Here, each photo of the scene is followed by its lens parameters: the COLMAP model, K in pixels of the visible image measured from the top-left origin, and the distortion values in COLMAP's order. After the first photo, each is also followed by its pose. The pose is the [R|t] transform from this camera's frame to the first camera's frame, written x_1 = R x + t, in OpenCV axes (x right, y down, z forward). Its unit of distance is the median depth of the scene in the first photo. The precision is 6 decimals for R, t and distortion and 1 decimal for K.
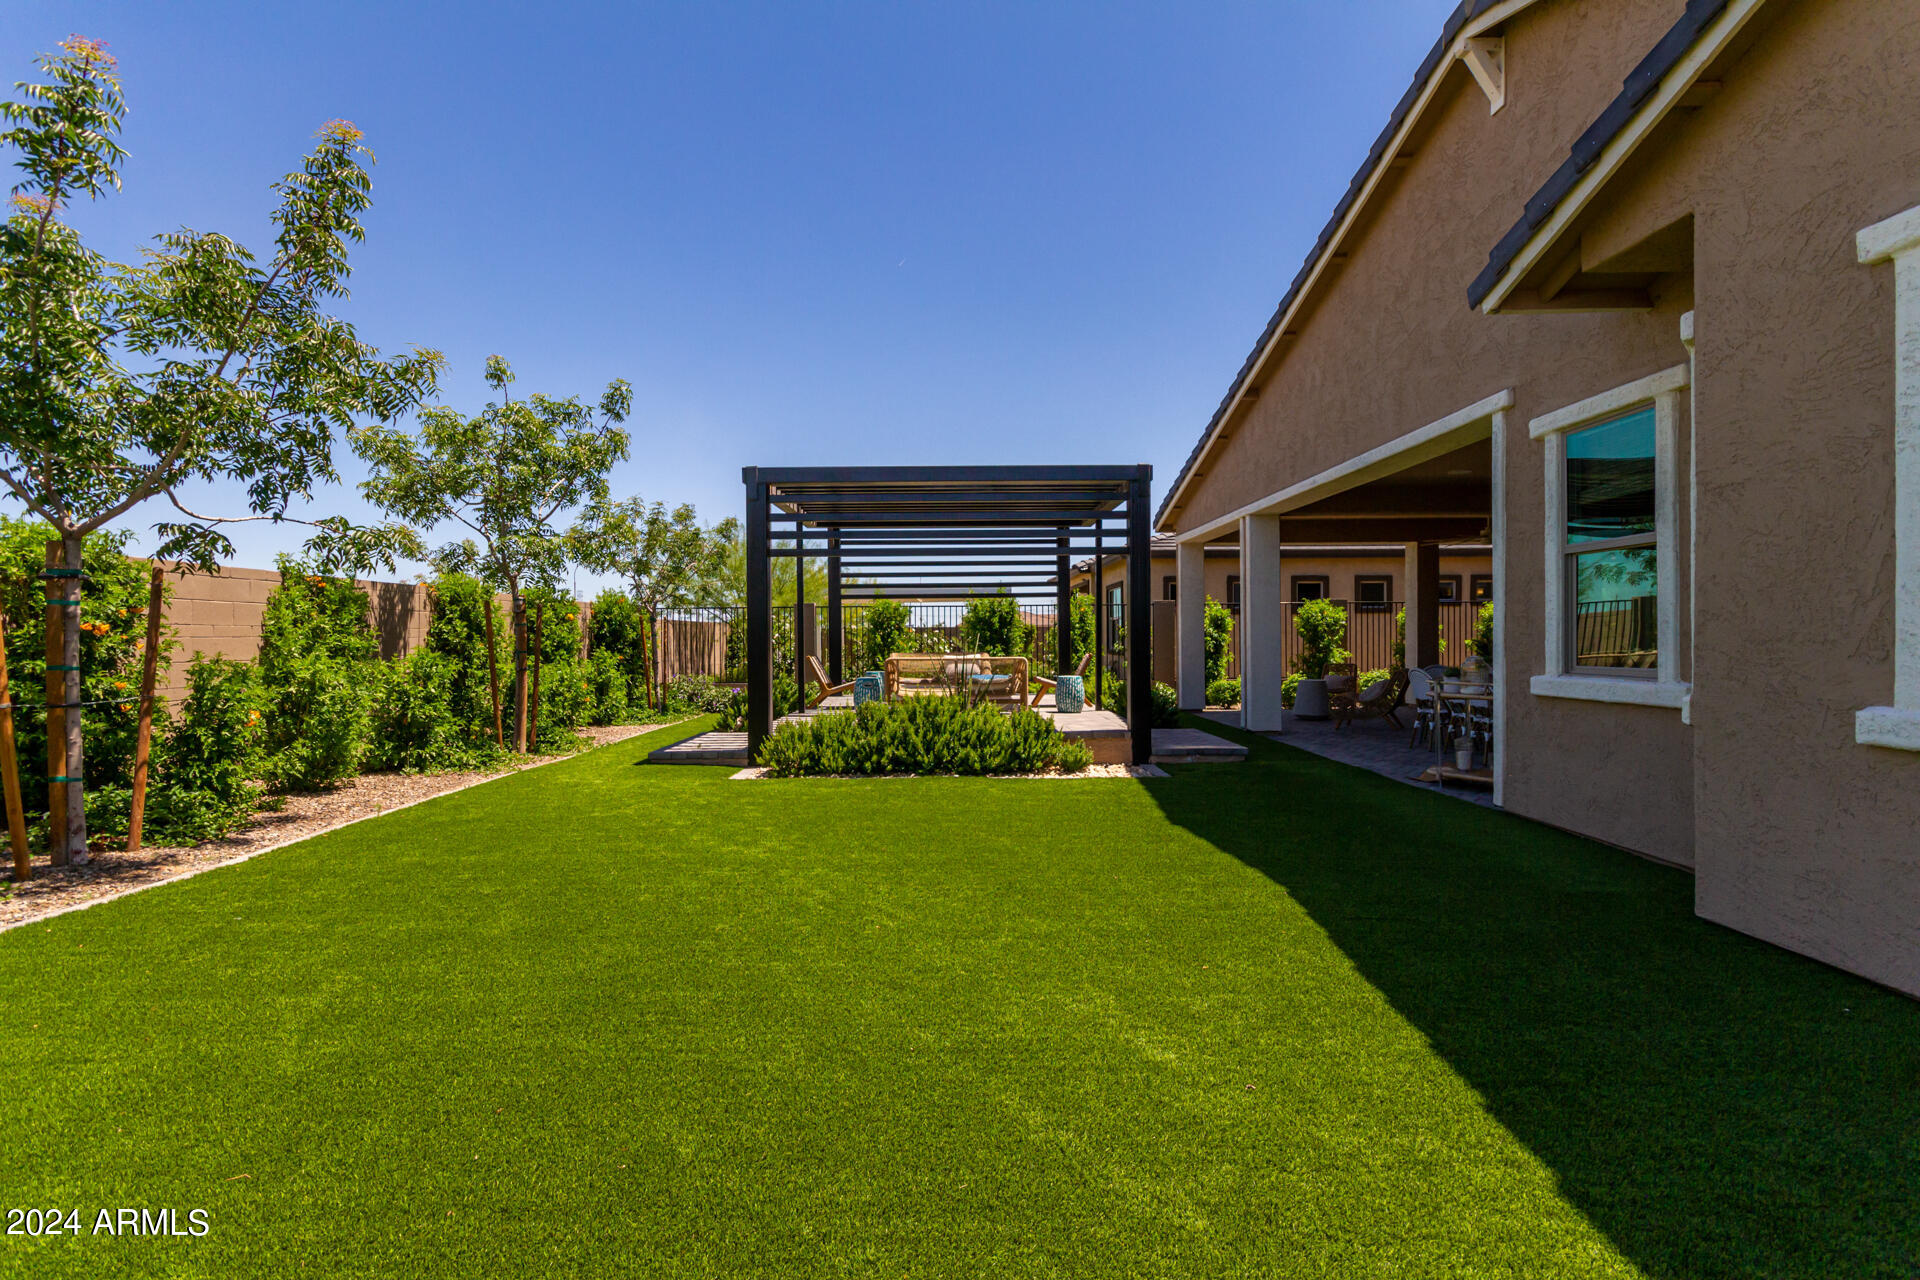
lens RADIAL K [[883.1, 0, 974.0], [0, 883.1, 641.6], [0, 0, 1]] dist [0.004170, 0.001857]
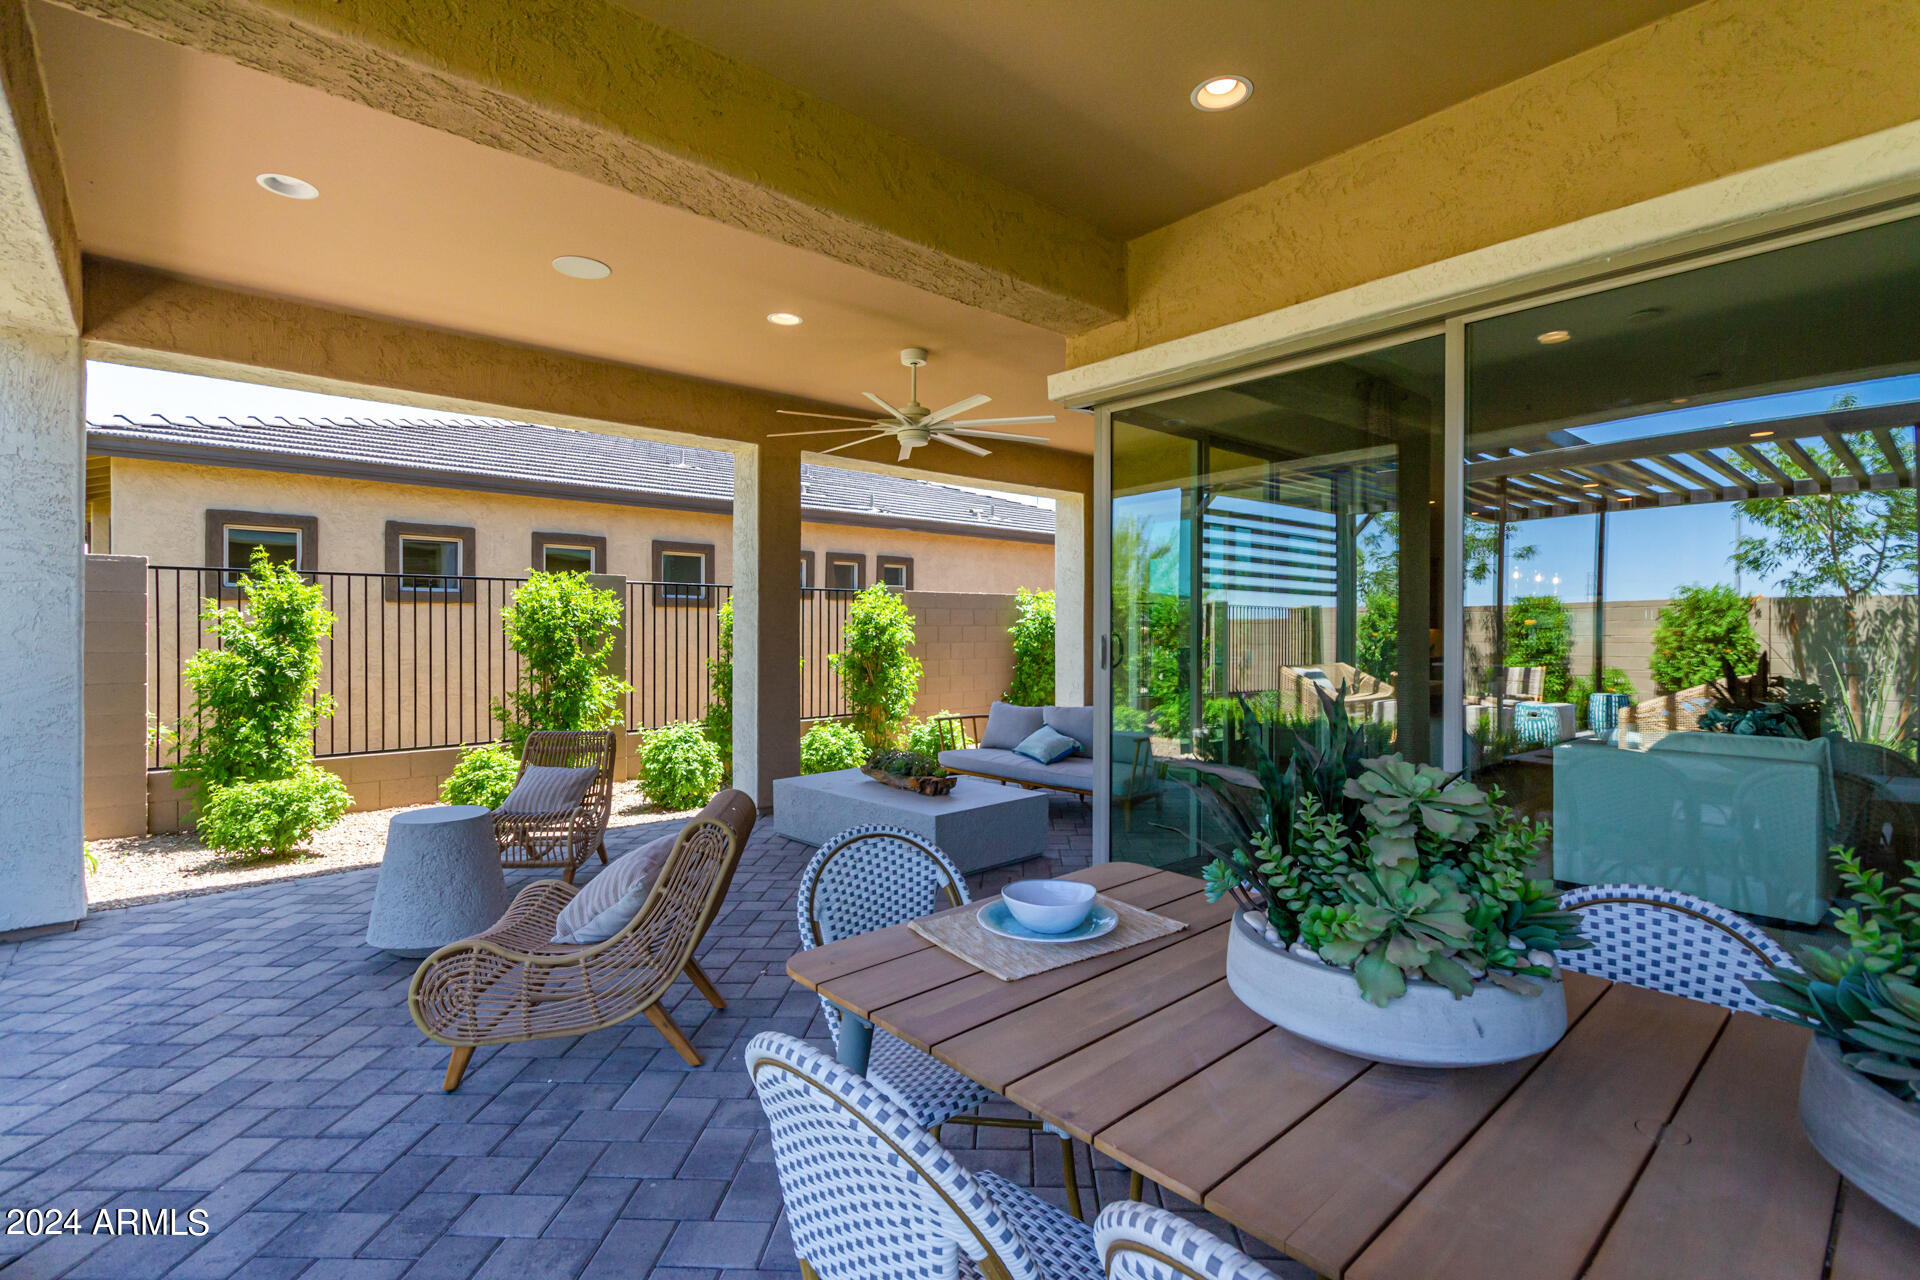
lens RADIAL K [[883.1, 0, 968.8], [0, 883.1, 637.3], [0, 0, 1]] dist [0.004170, 0.001857]
pose [[0.750091, 0.003134, 0.661327, 0.520182], [-0.001754, 0.999995, -0.002749, -0.026926], [-0.661332, 0.000902, 0.750093, 1.089017]]
